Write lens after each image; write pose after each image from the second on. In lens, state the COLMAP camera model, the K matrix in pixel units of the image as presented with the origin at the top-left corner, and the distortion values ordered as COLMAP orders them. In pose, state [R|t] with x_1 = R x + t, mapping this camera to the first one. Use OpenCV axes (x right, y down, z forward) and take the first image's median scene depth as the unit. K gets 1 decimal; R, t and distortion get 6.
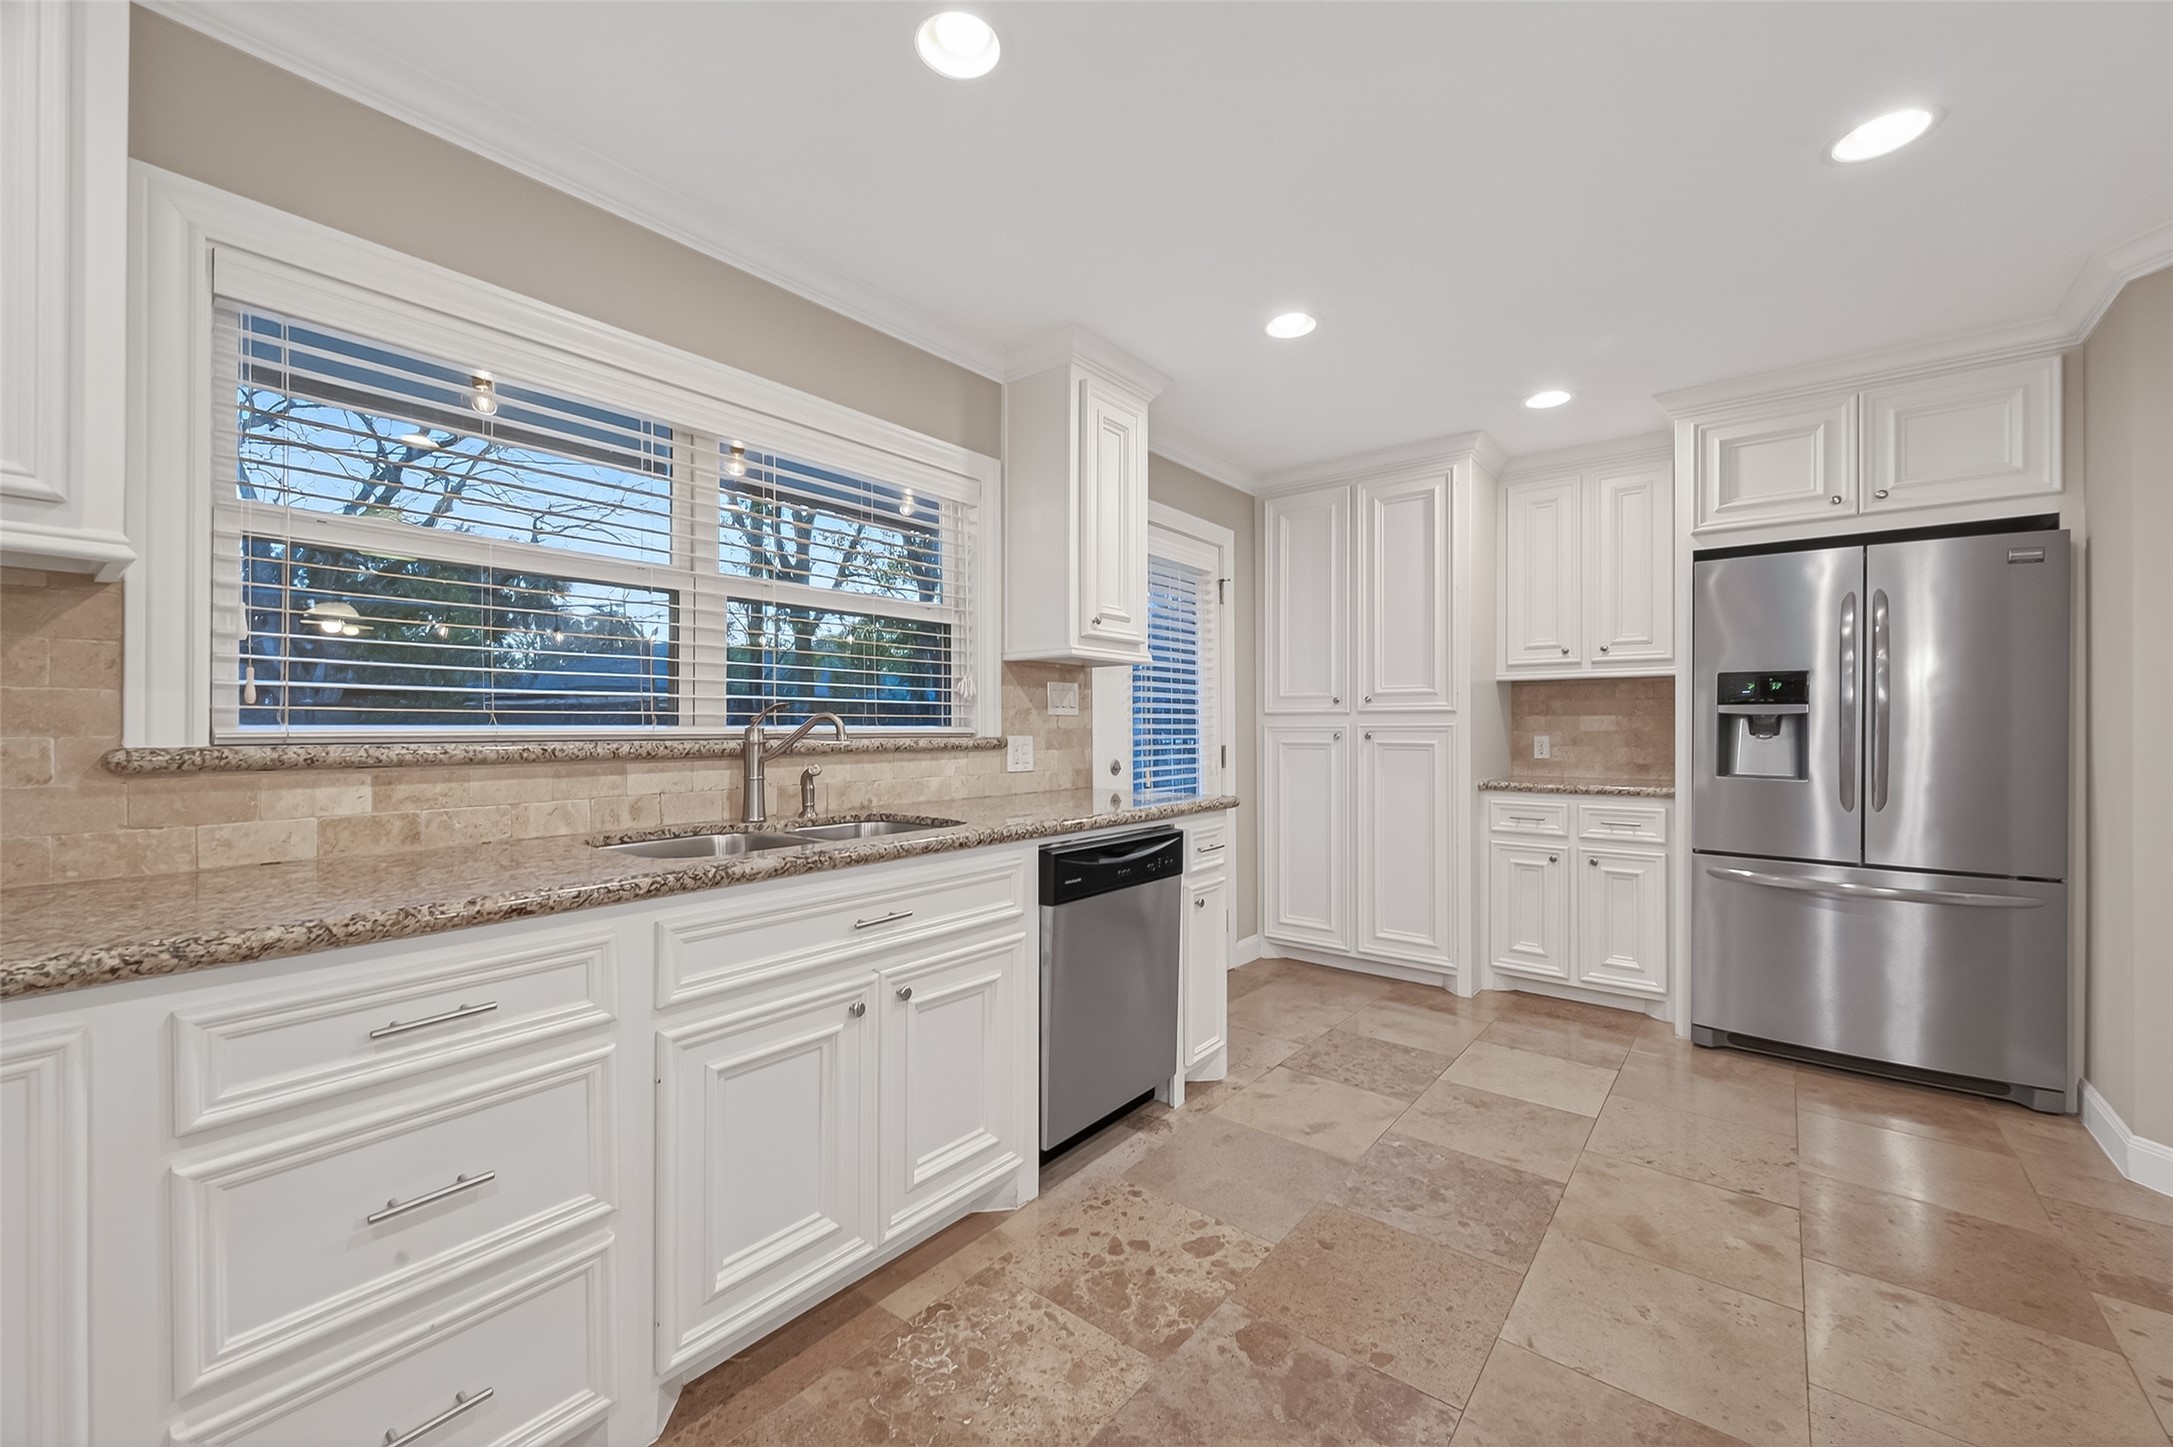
lens RADIAL K [[852.3, 0, 1073.2], [0, 852.3, 722.2], [0, 0, 1]] dist [0.000829, 0.000069]
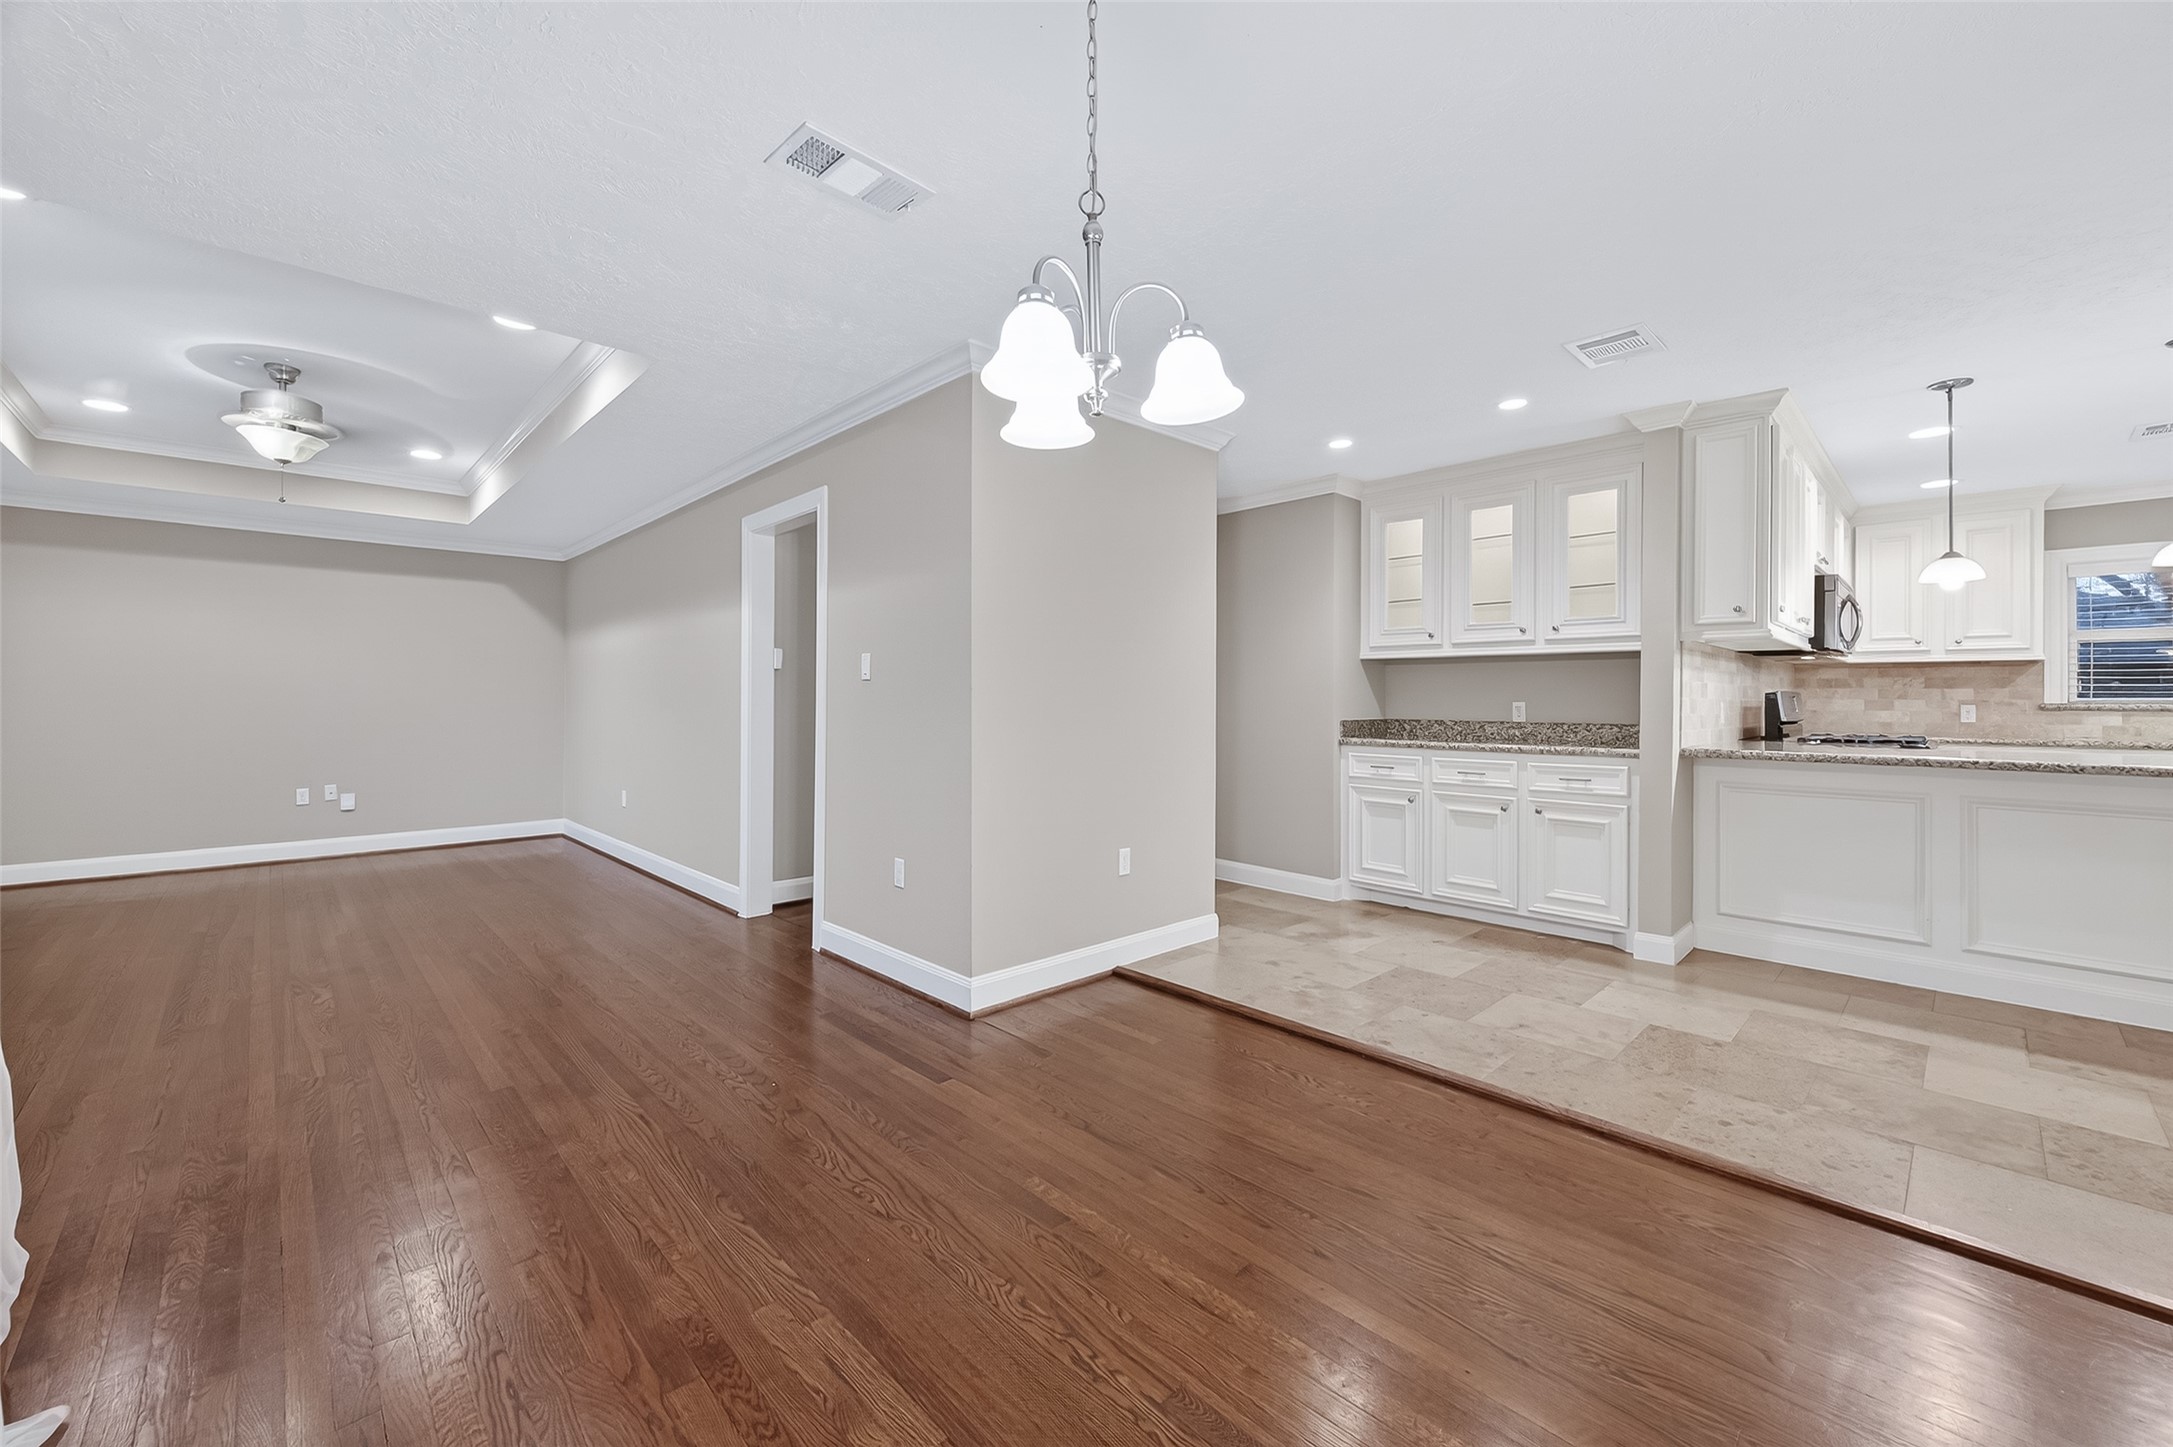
lens RADIAL K [[831.6, 0, 1090.4], [0, 831.6, 706.9], [0, 0, 1]] dist [0.000152, 0.000168]
pose [[-0.107792, 0.008535, -0.994137, 1.447824], [0.001606, 0.999963, 0.008411, 0.003525], [0.994172, -0.000690, -0.107801, -1.346385]]
